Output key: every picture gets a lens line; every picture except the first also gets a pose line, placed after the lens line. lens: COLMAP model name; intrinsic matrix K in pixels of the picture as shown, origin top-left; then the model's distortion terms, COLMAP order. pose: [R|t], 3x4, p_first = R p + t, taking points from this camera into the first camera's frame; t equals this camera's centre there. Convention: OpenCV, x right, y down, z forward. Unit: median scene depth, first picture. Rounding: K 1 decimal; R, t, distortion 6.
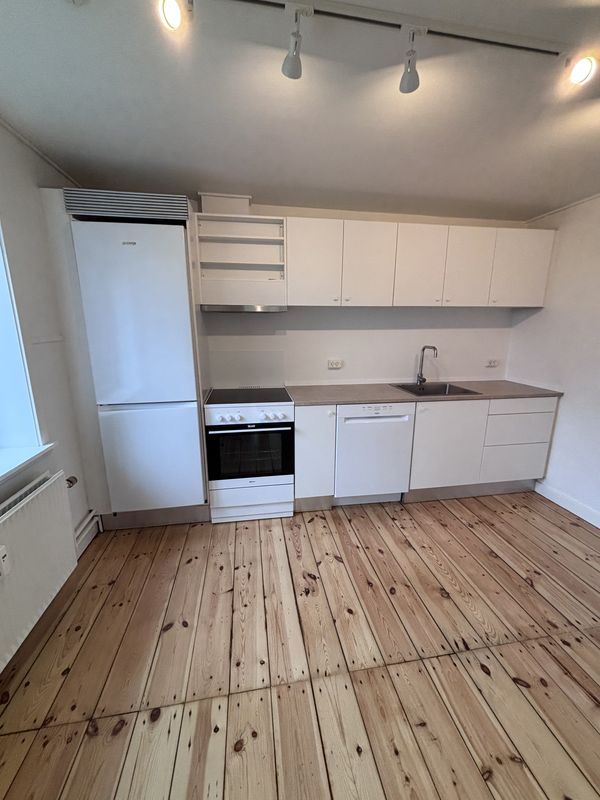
lens RADIAL K [[314.2, 0, 316.3], [0, 314.2, 395.3], [0, 0, 1]] dist [-0.000652, 0.000094]
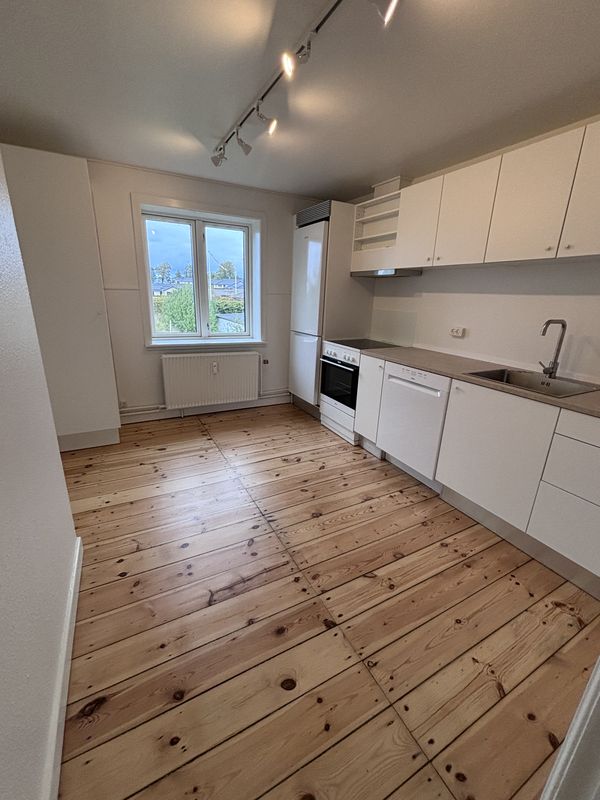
lens RADIAL K [[339.7, 0, 306.5], [0, 339.7, 397.6], [0, 0, 1]] dist [-0.000381, -0.000175]
pose [[0.324541, 0.285049, -0.901898, 1.093506], [-0.231256, 0.948485, 0.216557, -0.039672], [0.917166, 0.138288, 0.373742, 0.332126]]
